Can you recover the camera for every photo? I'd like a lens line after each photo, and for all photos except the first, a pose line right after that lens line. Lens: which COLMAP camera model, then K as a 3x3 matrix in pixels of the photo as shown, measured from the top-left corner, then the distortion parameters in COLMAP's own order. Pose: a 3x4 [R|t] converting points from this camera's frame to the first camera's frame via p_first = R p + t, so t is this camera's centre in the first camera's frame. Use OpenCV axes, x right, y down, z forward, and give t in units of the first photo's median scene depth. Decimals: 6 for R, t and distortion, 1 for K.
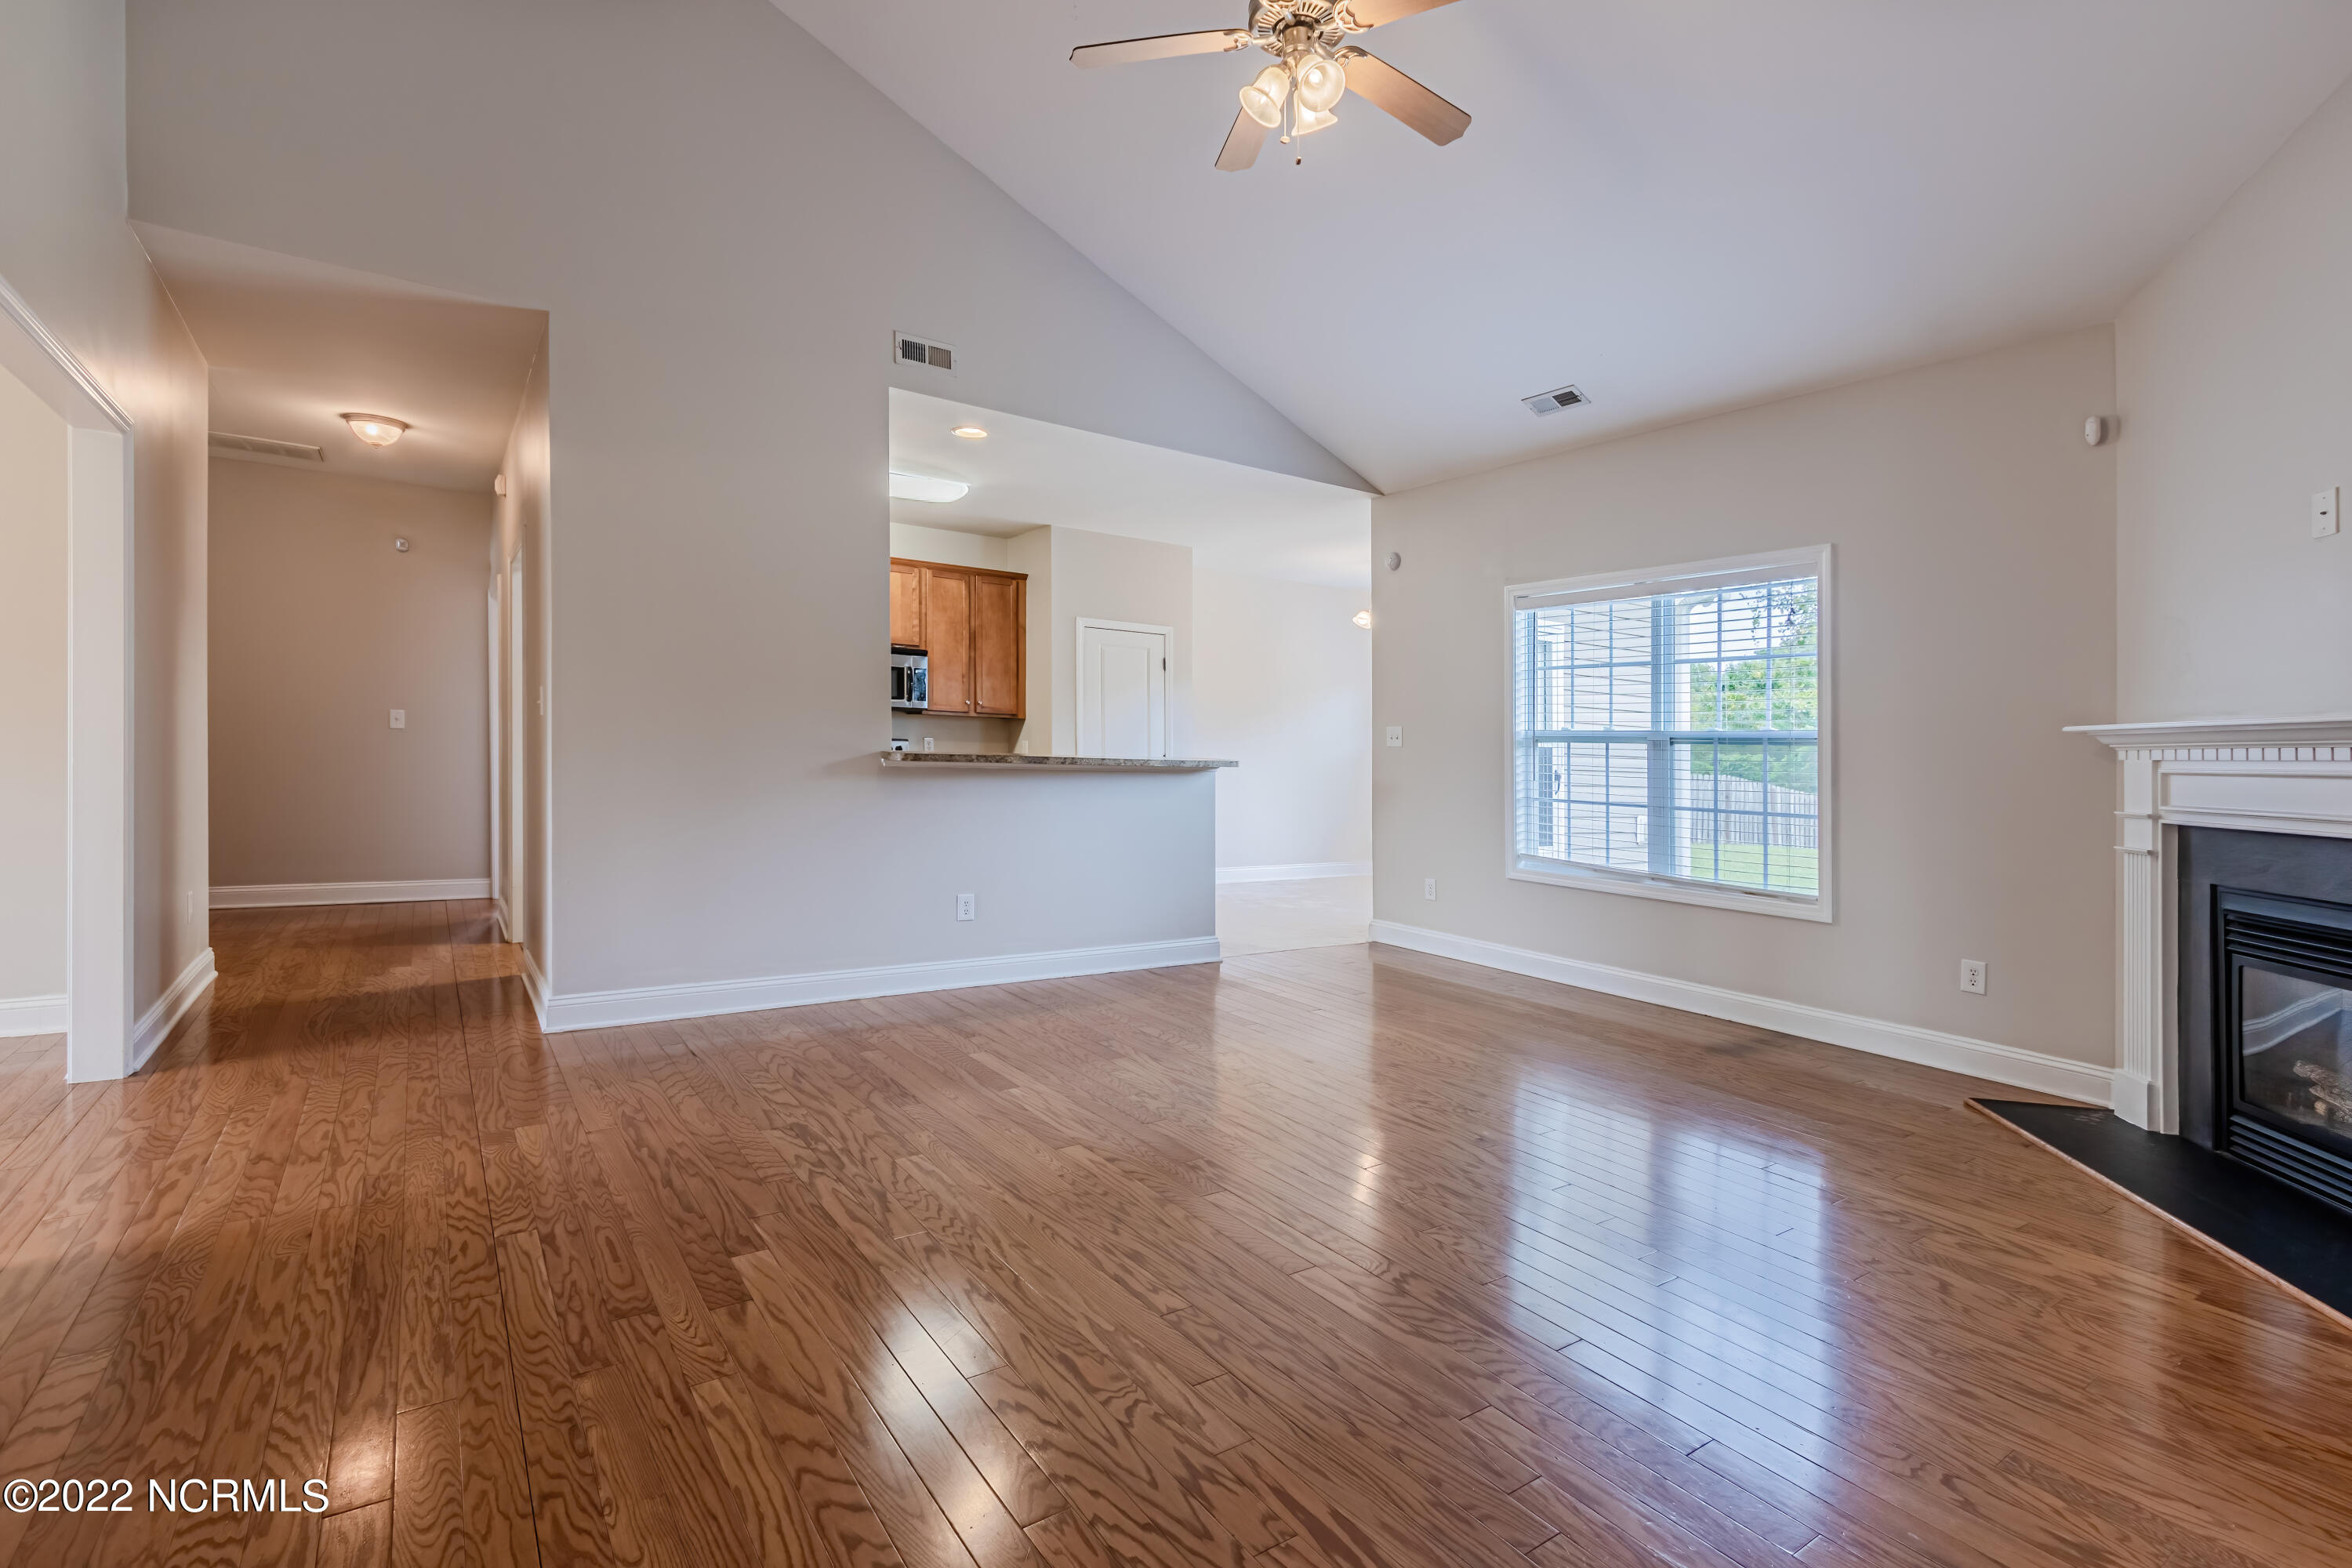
lens RADIAL K [[1091.6, 0, 1191.4], [0, 1091.6, 752.8], [0, 0, 1]] dist [0.009057, -0.000328]
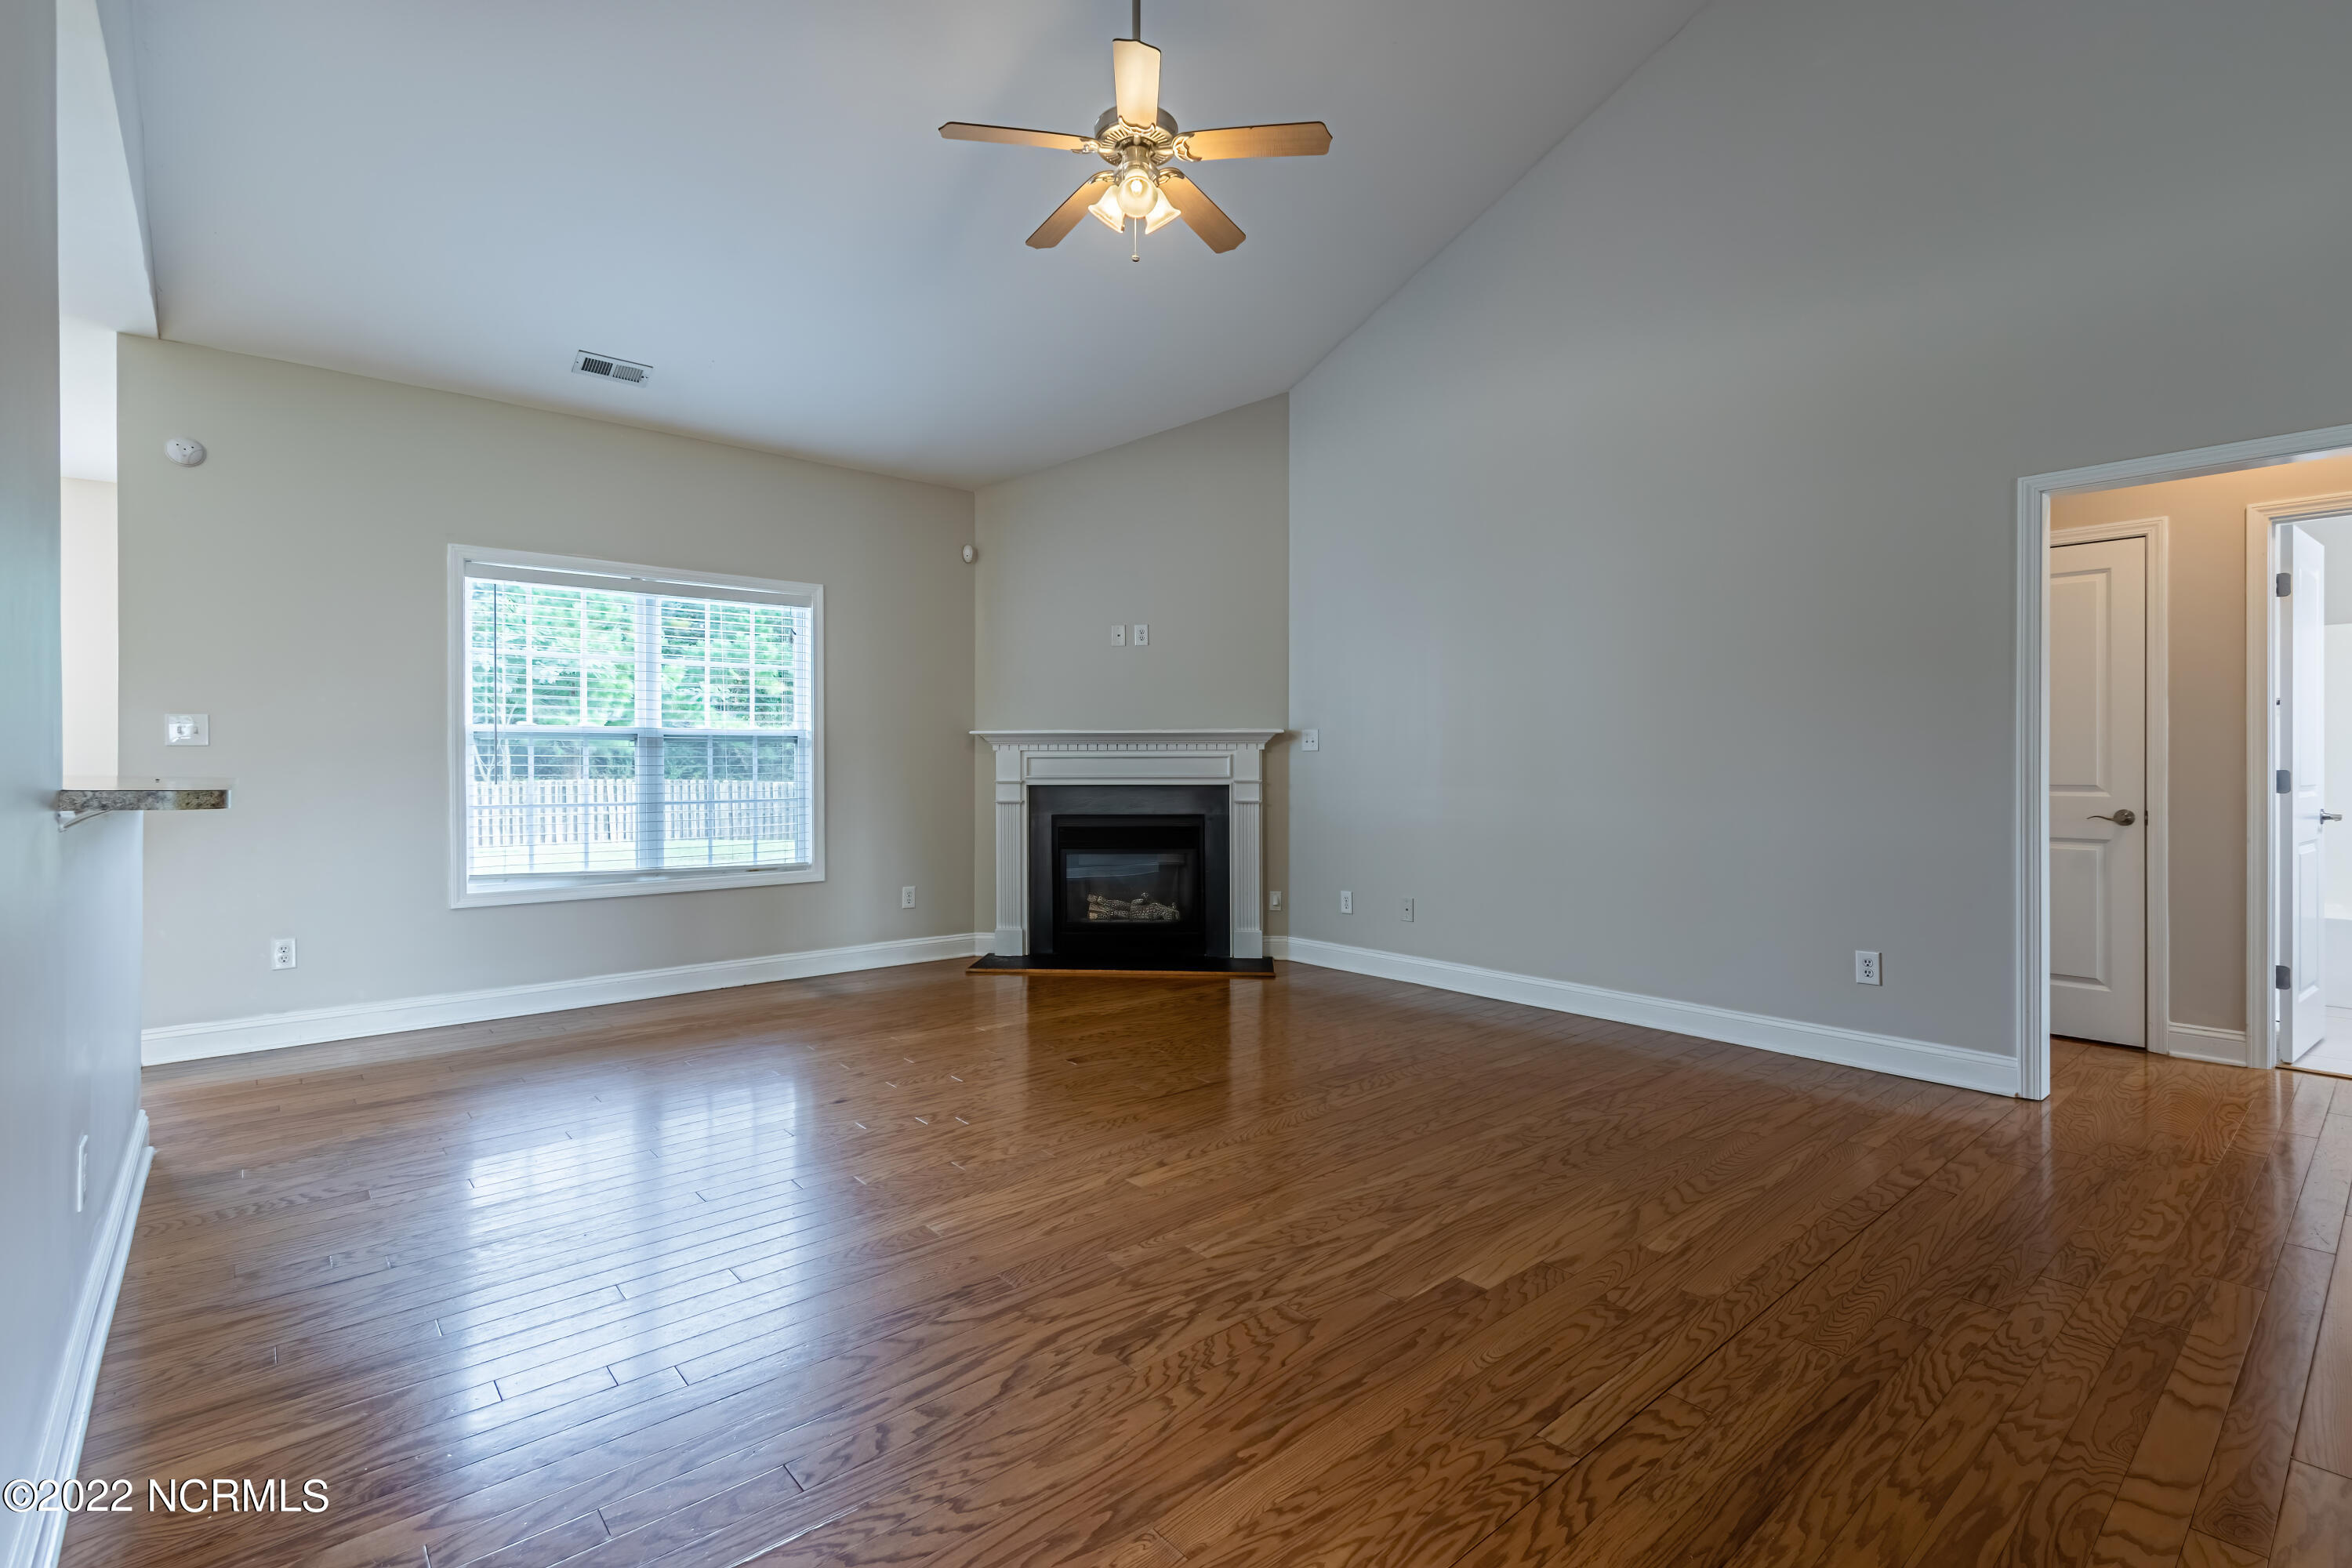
lens RADIAL K [[1074.4, 0, 1156.0], [0, 1074.4, 764.1], [0, 0, 1]] dist [0.008176, 0.000373]
pose [[-0.082740, -0.033954, 0.995993, -1.165742], [0.000900, 0.999416, 0.034146, -0.040764], [-0.996571, 0.003722, -0.082661, 1.190294]]
